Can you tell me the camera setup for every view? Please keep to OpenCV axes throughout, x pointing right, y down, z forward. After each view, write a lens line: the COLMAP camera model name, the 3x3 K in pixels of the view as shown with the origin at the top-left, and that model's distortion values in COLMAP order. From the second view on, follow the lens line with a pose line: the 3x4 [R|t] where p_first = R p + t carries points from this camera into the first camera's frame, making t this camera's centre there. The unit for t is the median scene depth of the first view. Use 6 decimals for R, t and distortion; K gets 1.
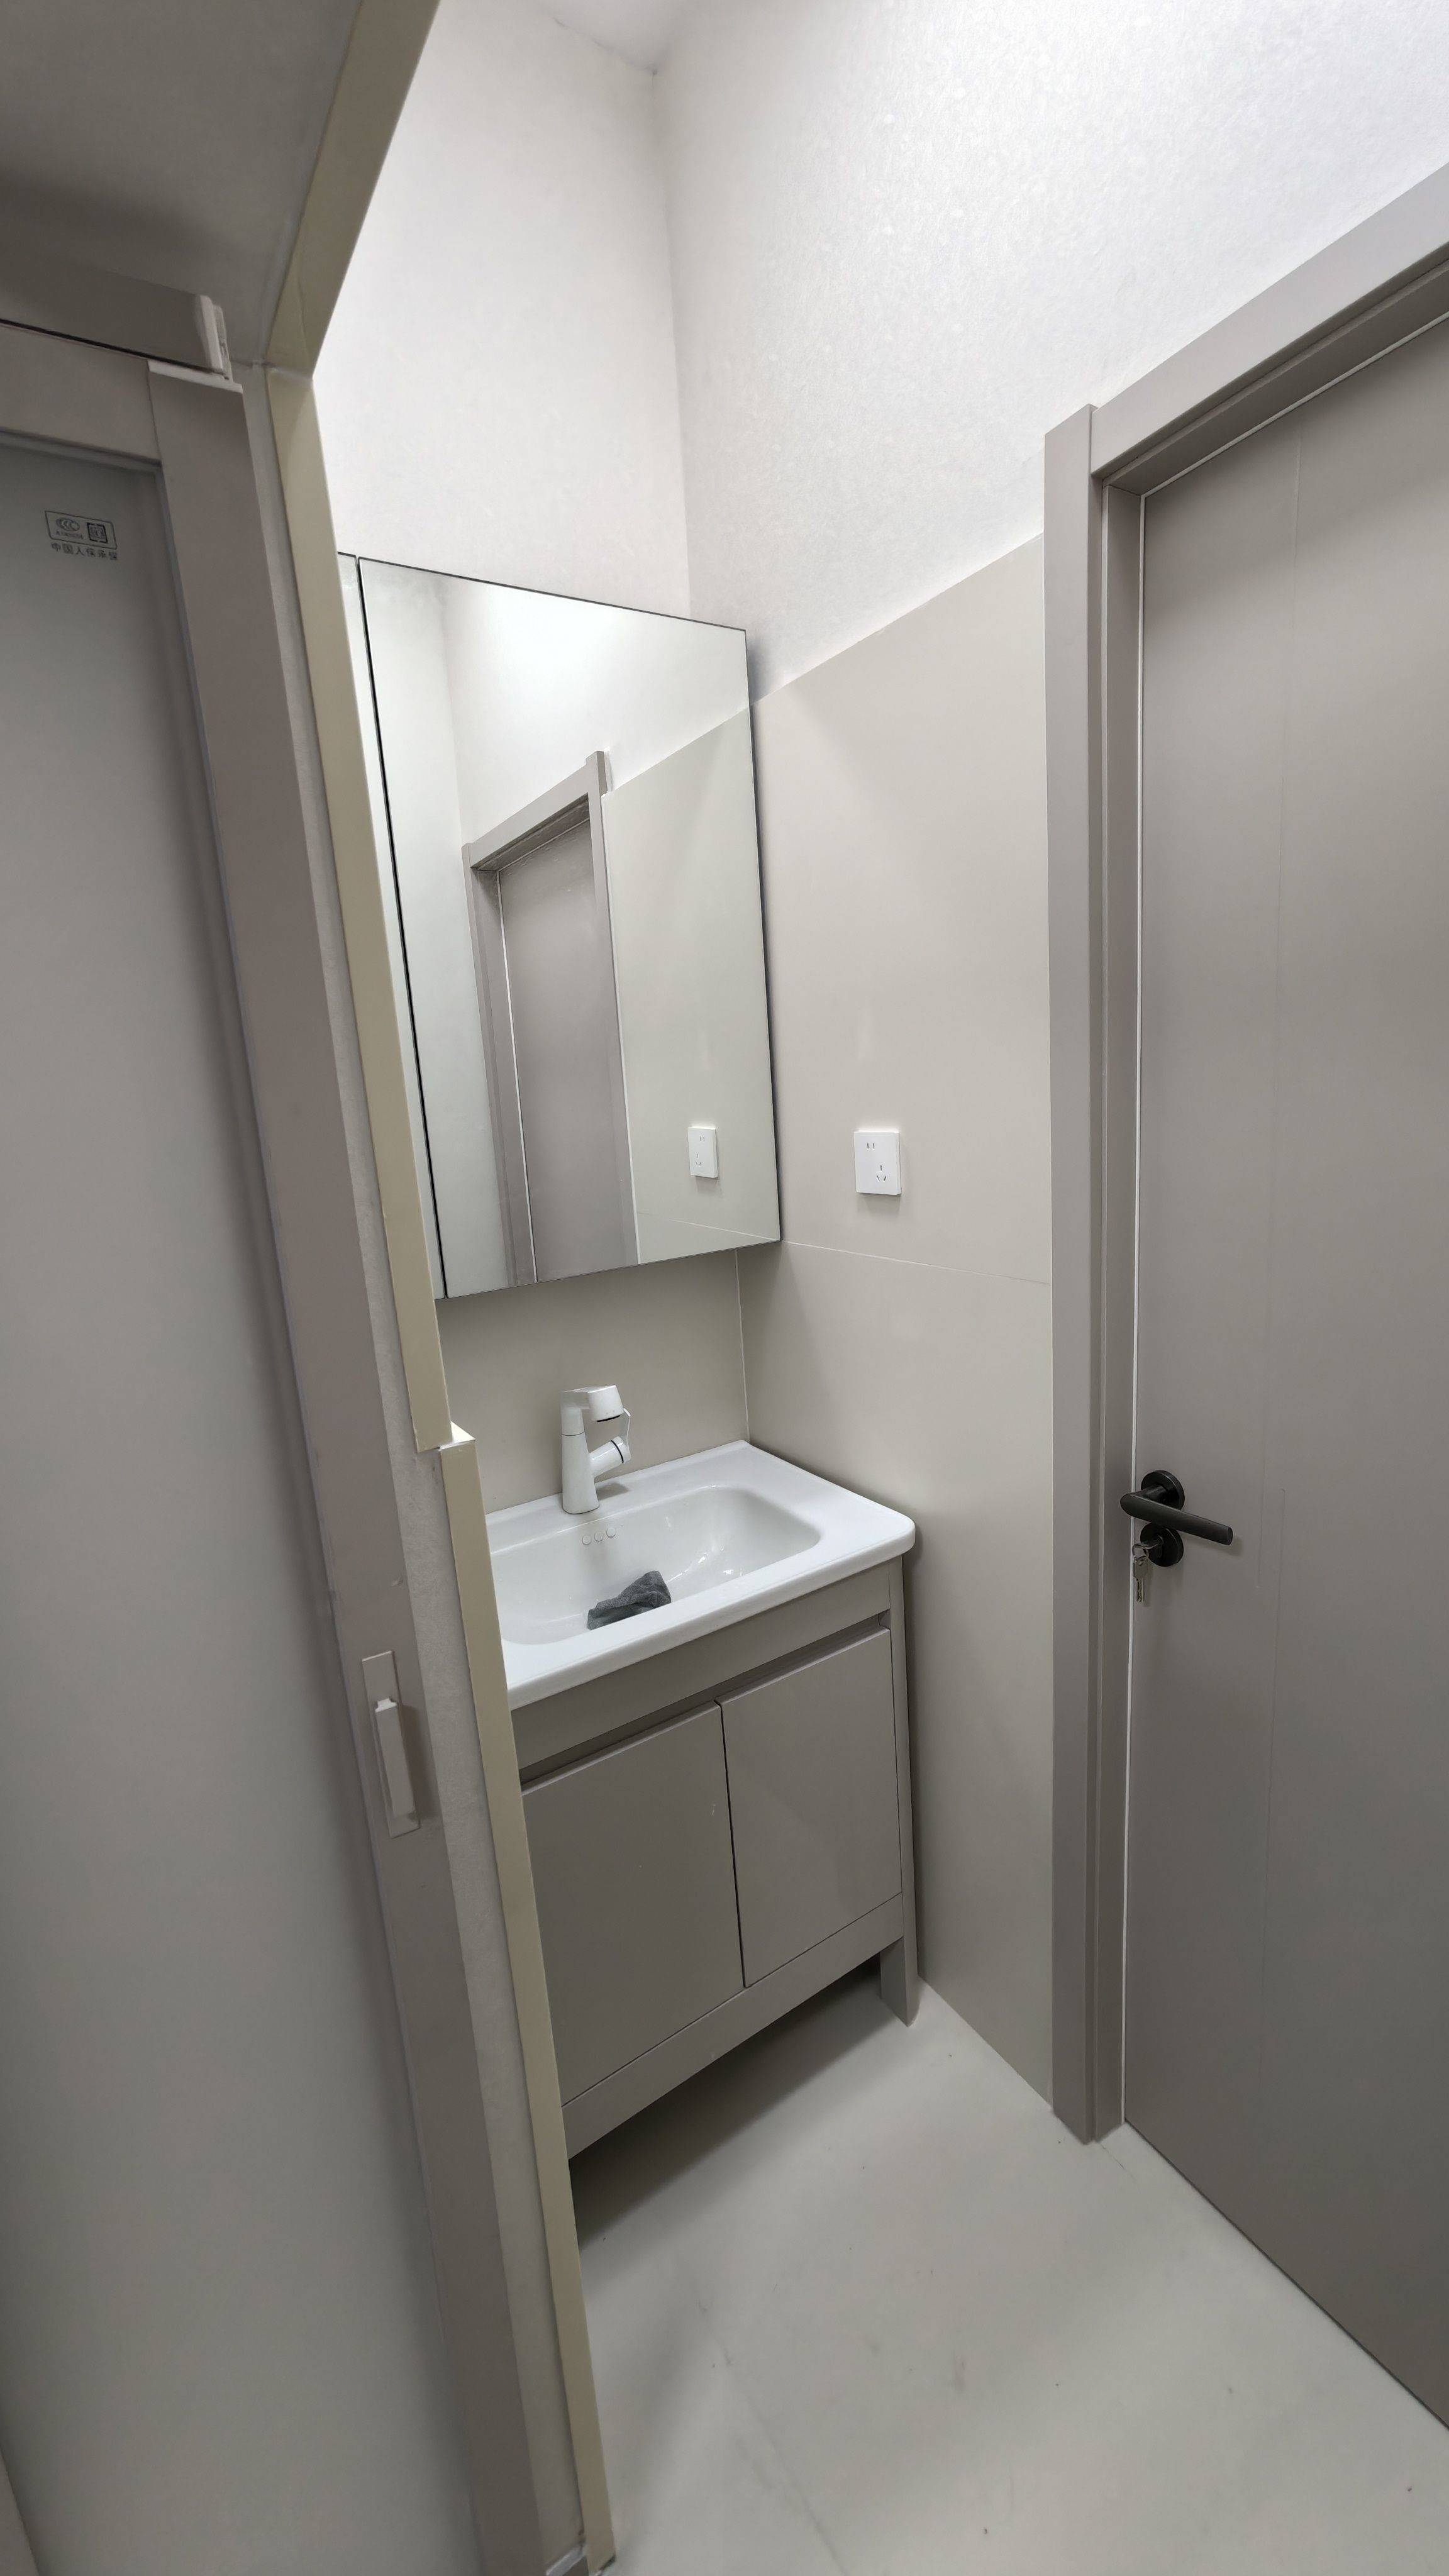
lens RADIAL K [[1032.2, 0, 748.7], [0, 1032.2, 1290.4], [0, 0, 1]] dist [0.000951, 0.000284]
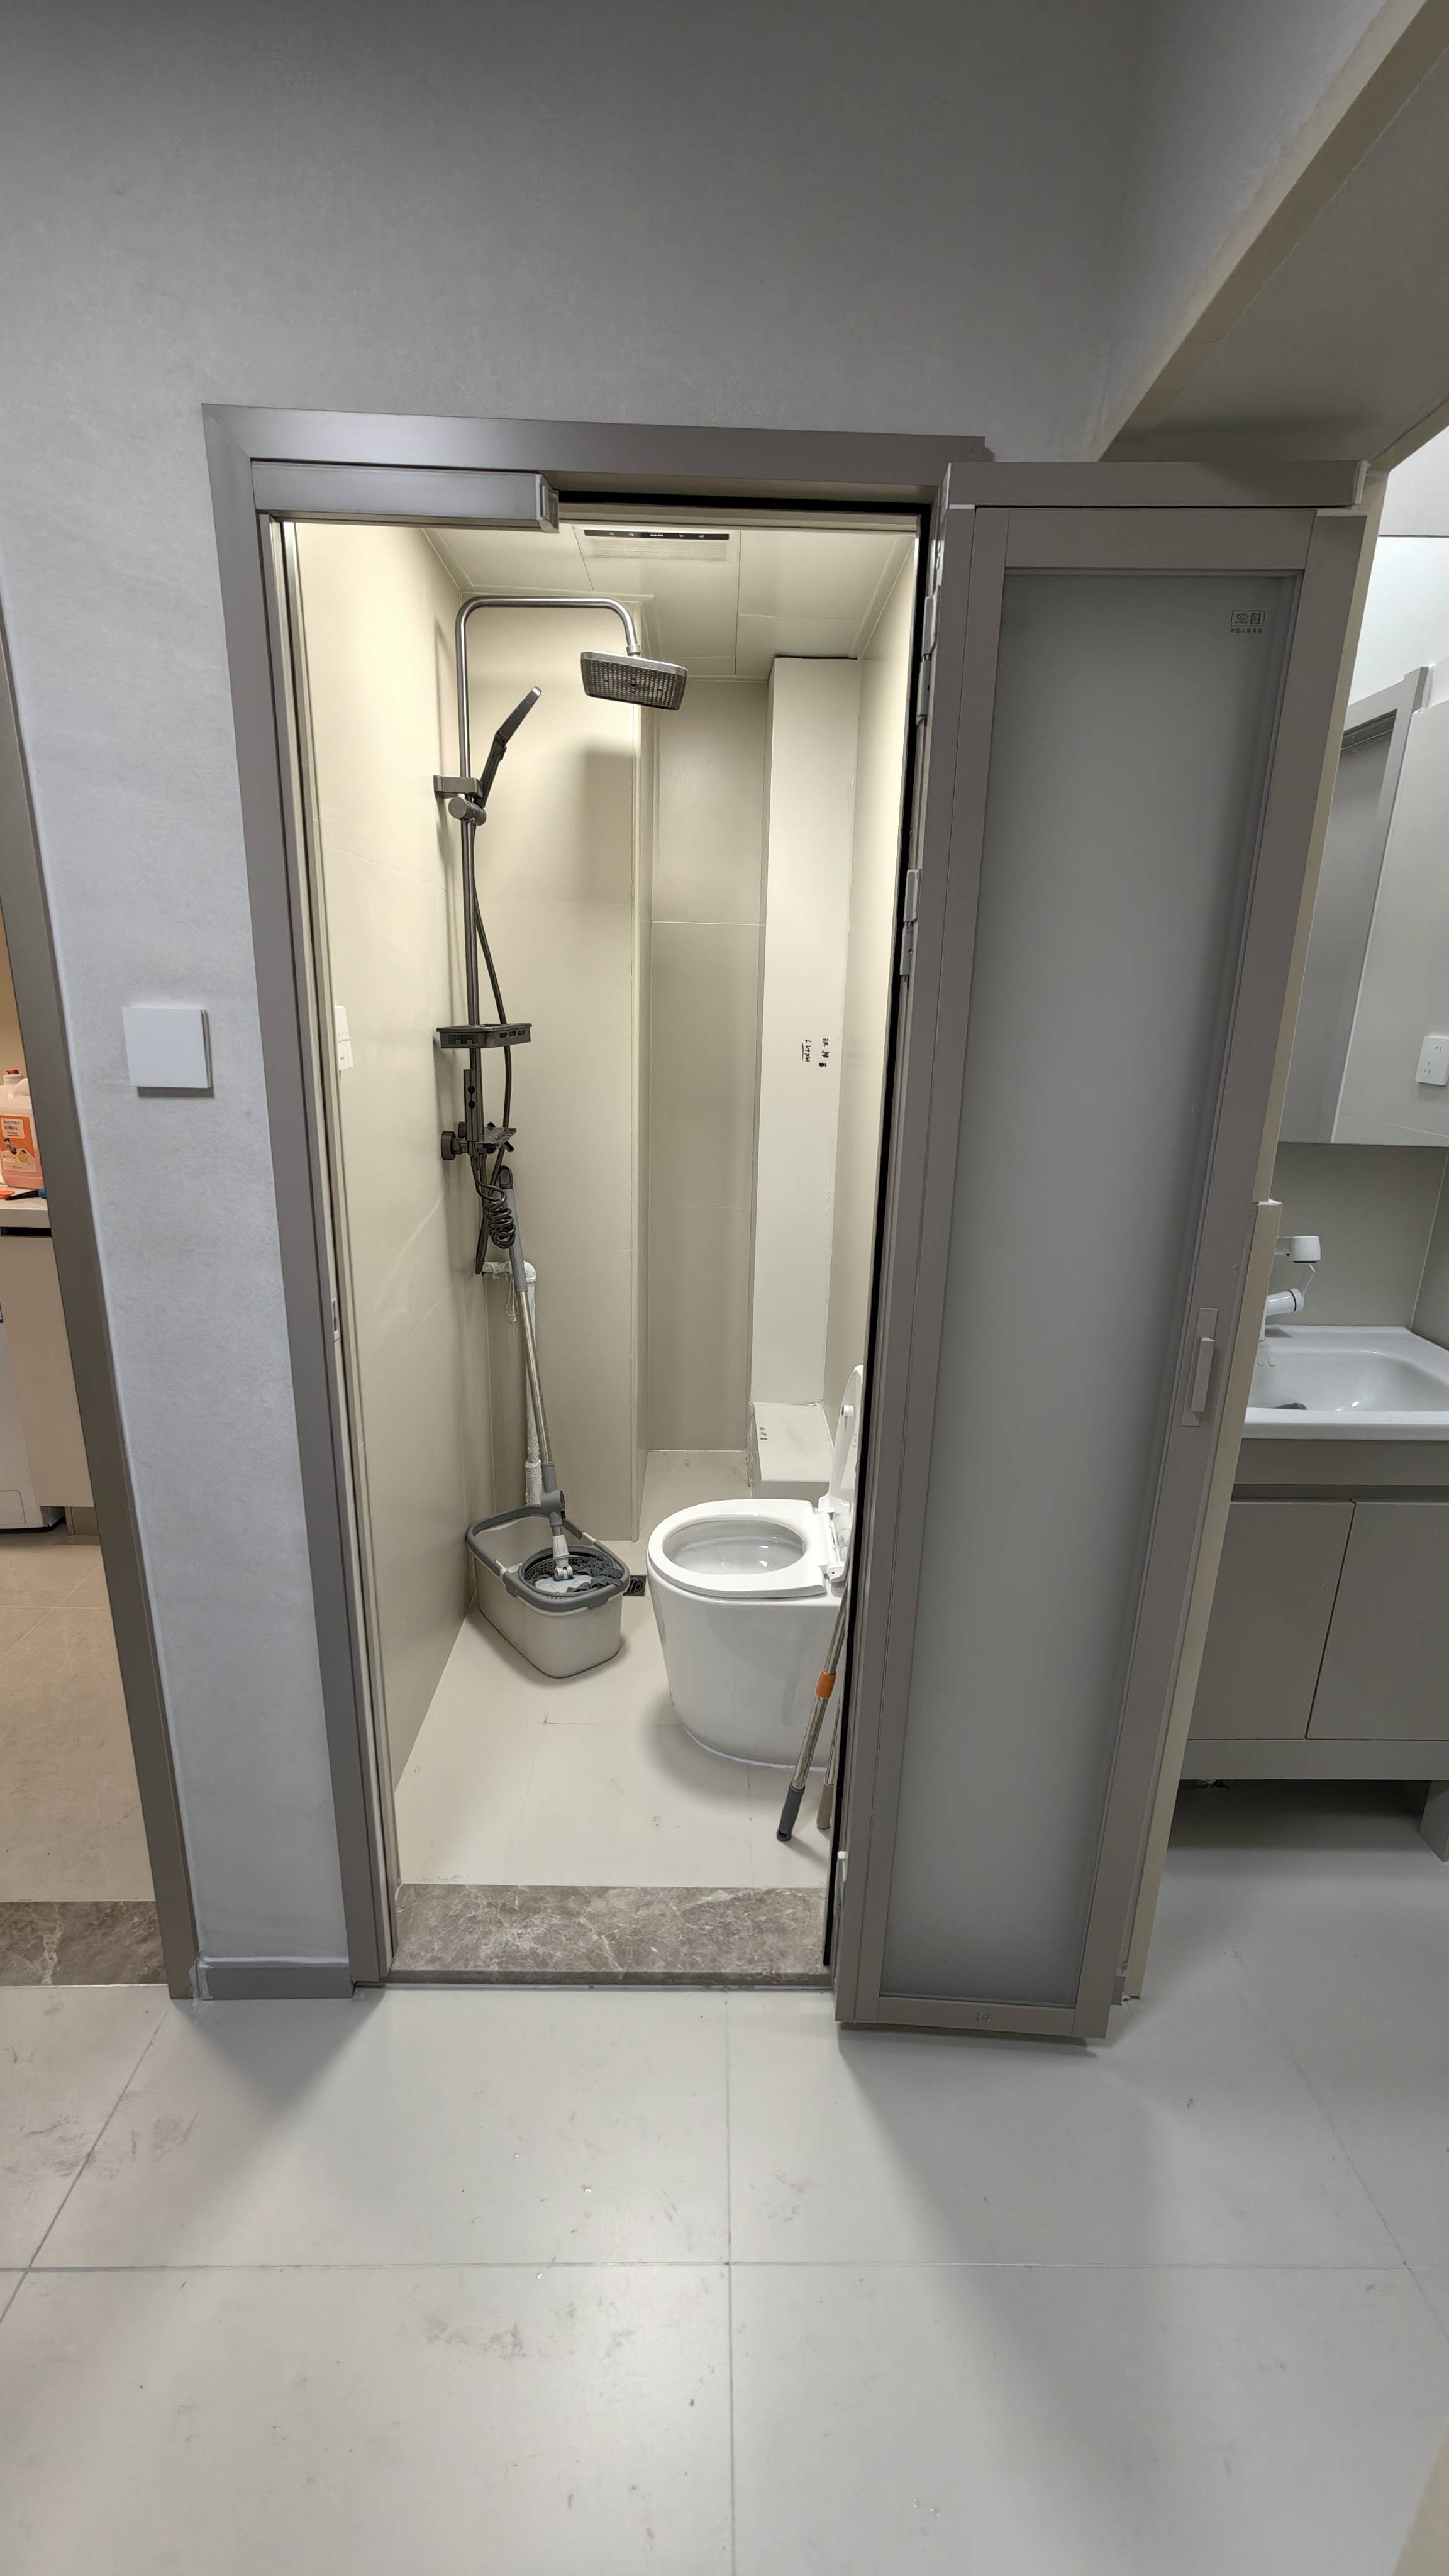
lens RADIAL K [[1032.2, 0, 748.7], [0, 1032.2, 1290.4], [0, 0, 1]] dist [0.000951, 0.000284]
pose [[0.849463, 0.237077, -0.471388, -0.101063], [-0.191576, 0.970988, 0.143114, 0.094380], [0.491641, -0.031263, 0.870237, -0.341282]]
